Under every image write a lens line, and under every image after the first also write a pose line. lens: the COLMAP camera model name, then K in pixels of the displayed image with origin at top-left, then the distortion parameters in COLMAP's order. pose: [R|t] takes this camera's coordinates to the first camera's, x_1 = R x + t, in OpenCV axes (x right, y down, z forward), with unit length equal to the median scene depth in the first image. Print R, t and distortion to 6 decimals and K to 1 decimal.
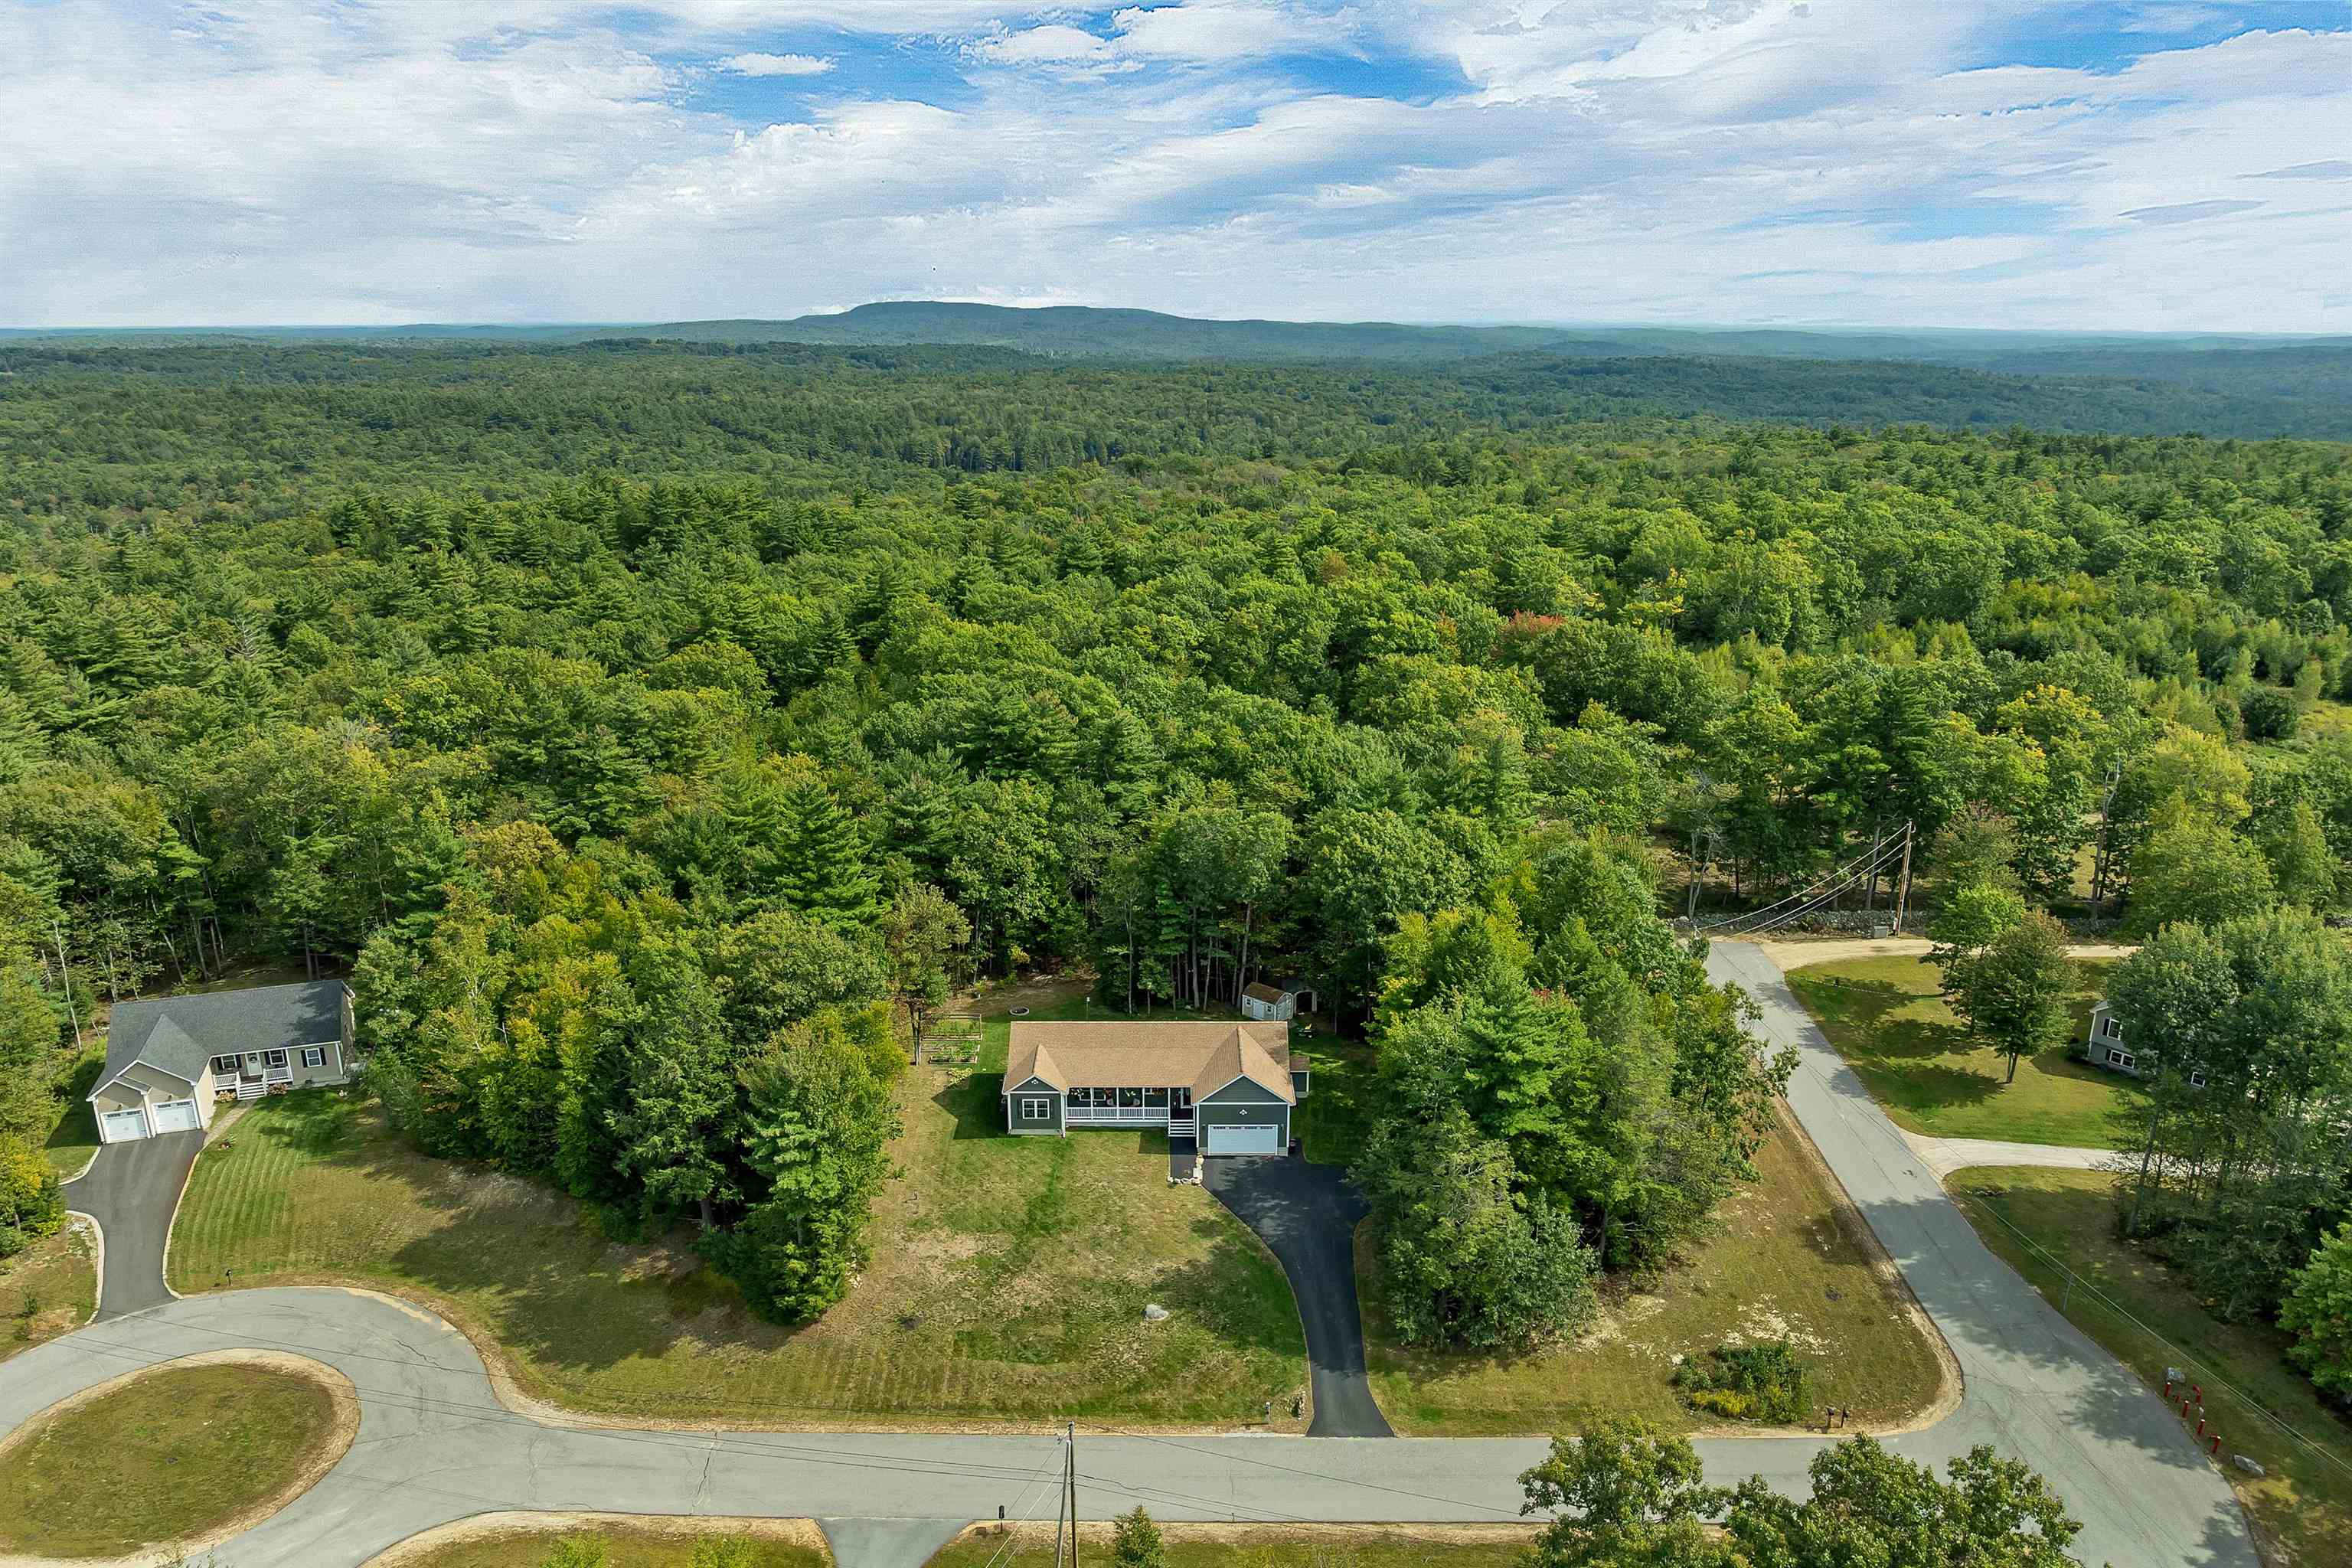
lens RADIAL K [[1695.2, 0, 1177.0], [0, 1695.2, 875.6], [0, 0, 1]] dist [-0.037130, 0.000974]
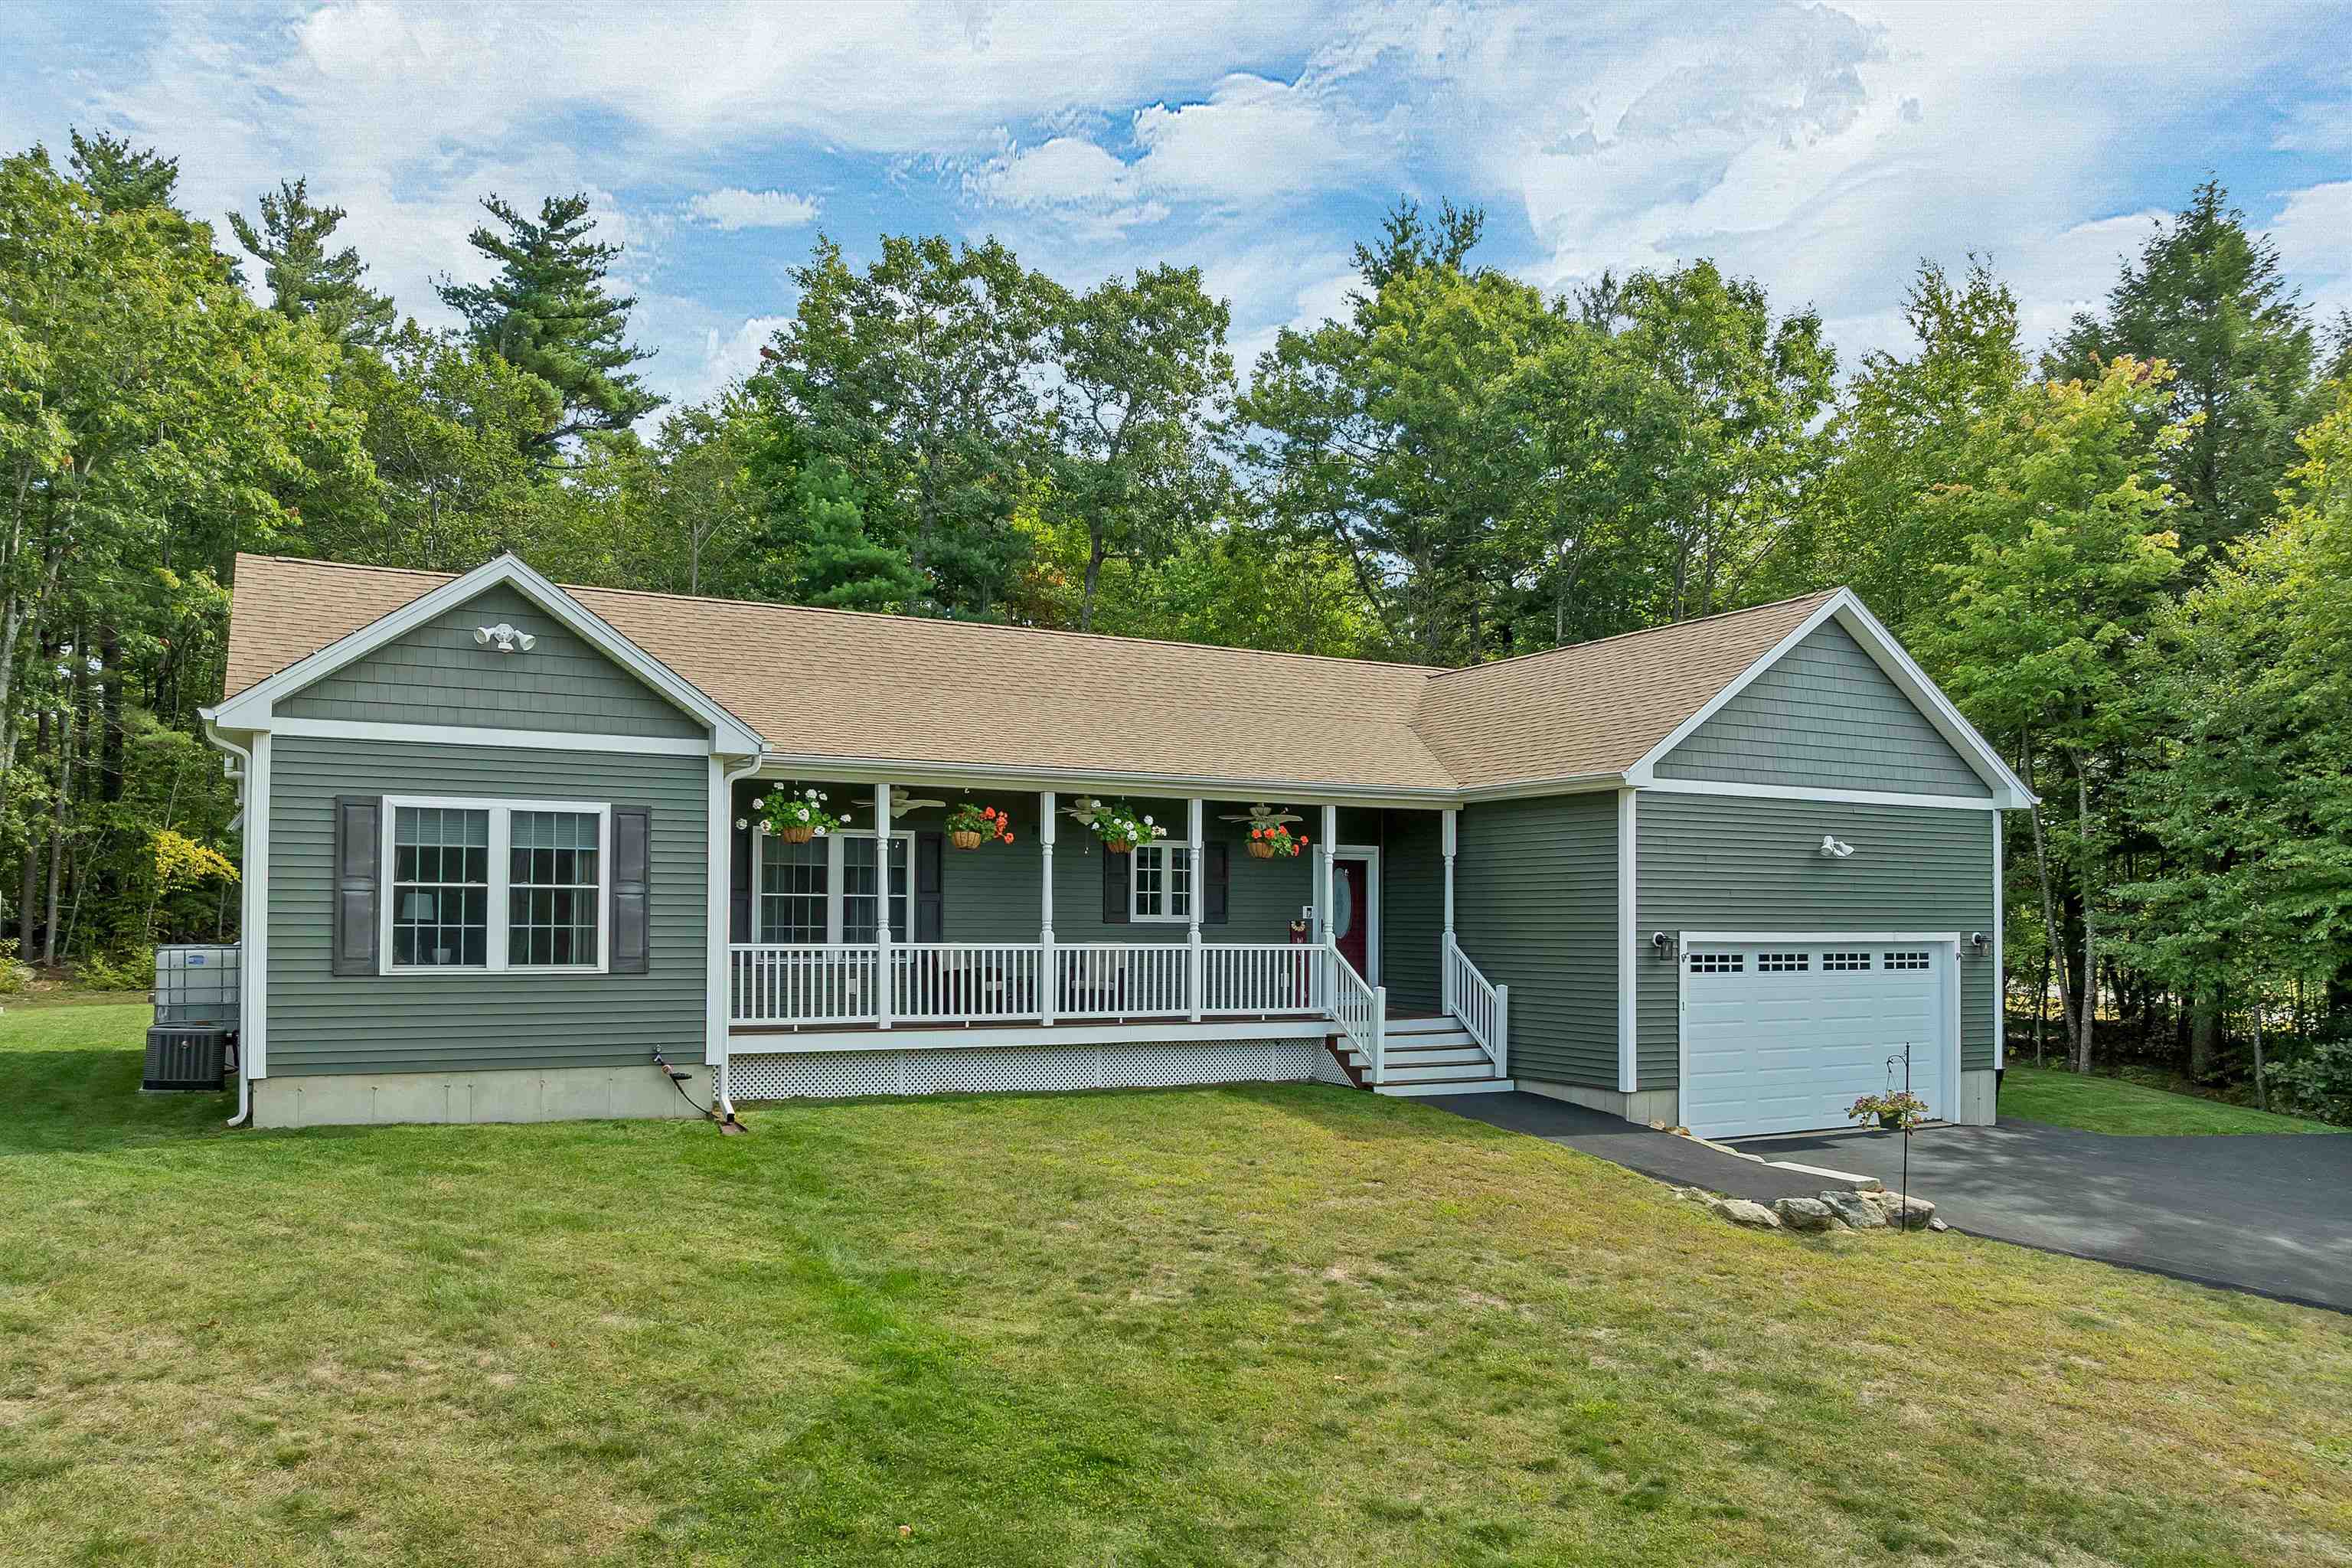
lens RADIAL K [[1695.2, 0, 1177.0], [0, 1695.2, 875.6], [0, 0, 1]] dist [-0.037130, 0.000974]
pose [[0.878640, 0.020351, 0.477051, -0.107844], [0.148262, 0.938079, -0.313091, 0.200154], [-0.453883, 0.345823, 0.821217, 0.960245]]
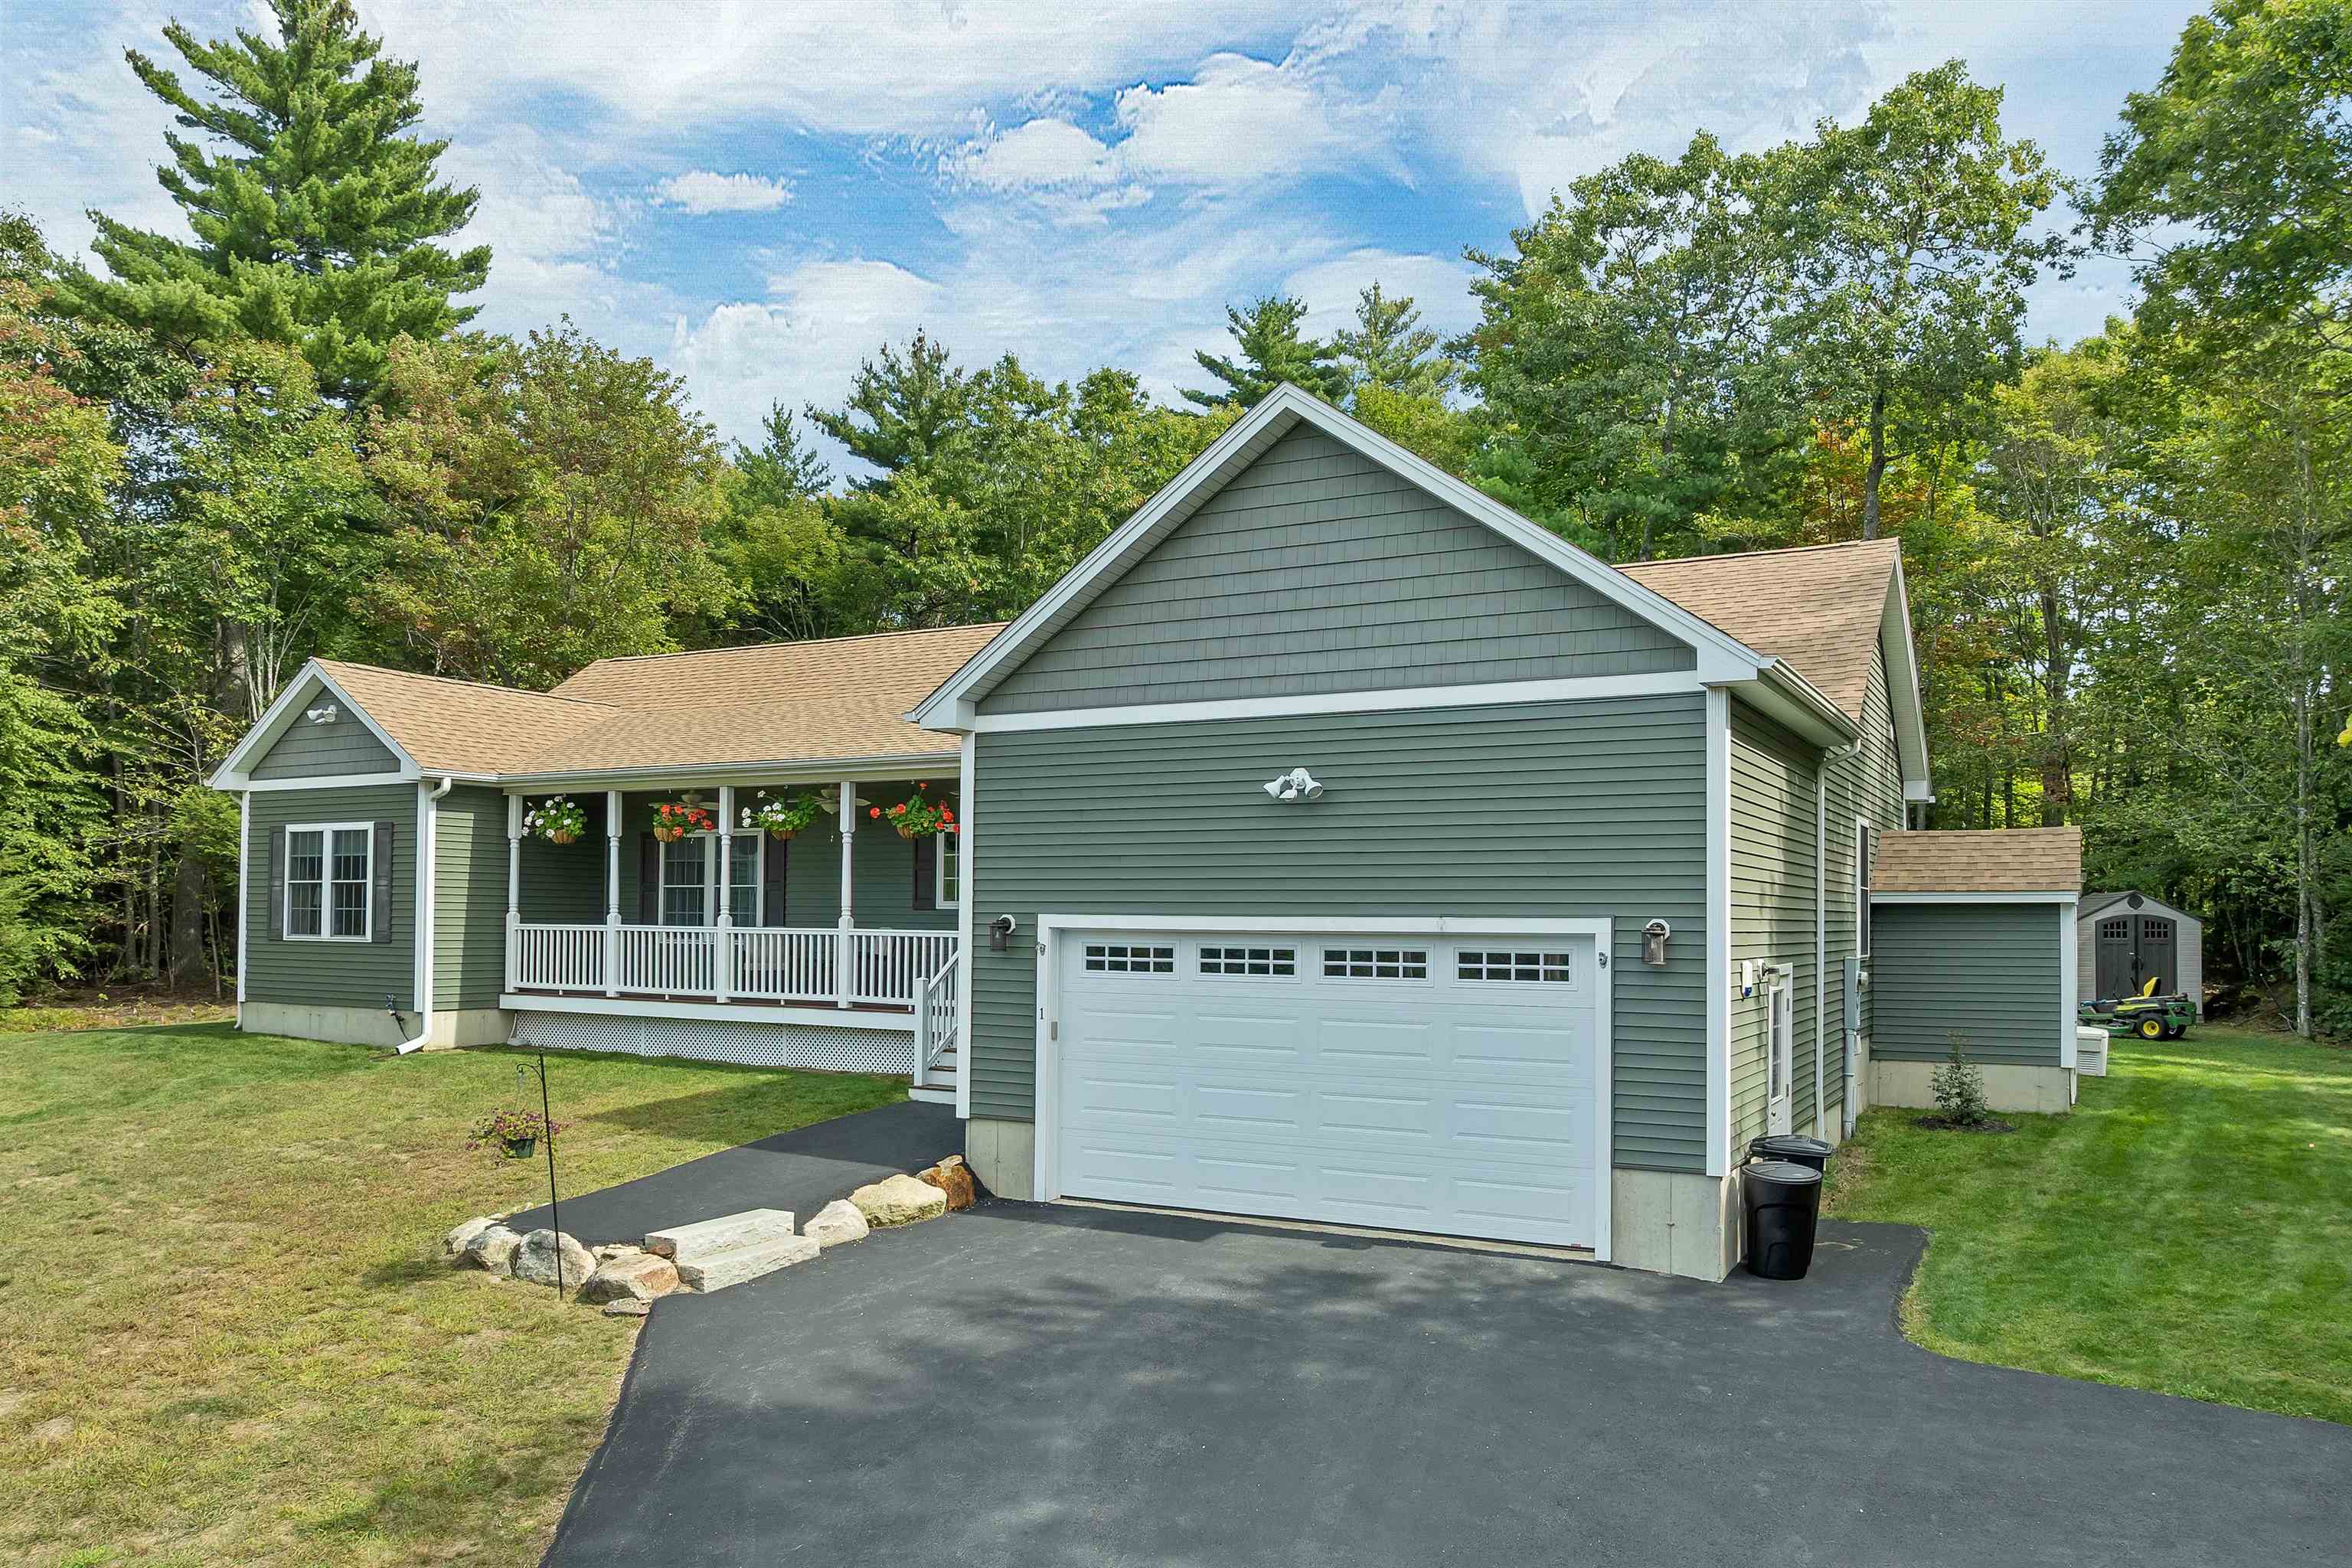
lens RADIAL K [[1695.2, 0, 1177.0], [0, 1695.2, 875.6], [0, 0, 1]] dist [-0.037130, 0.000974]
pose [[0.875677, -0.003283, -0.482886, 0.092196], [-0.166216, 0.936824, -0.307789, 0.194517], [0.453389, 0.349787, 0.819809, 0.977963]]
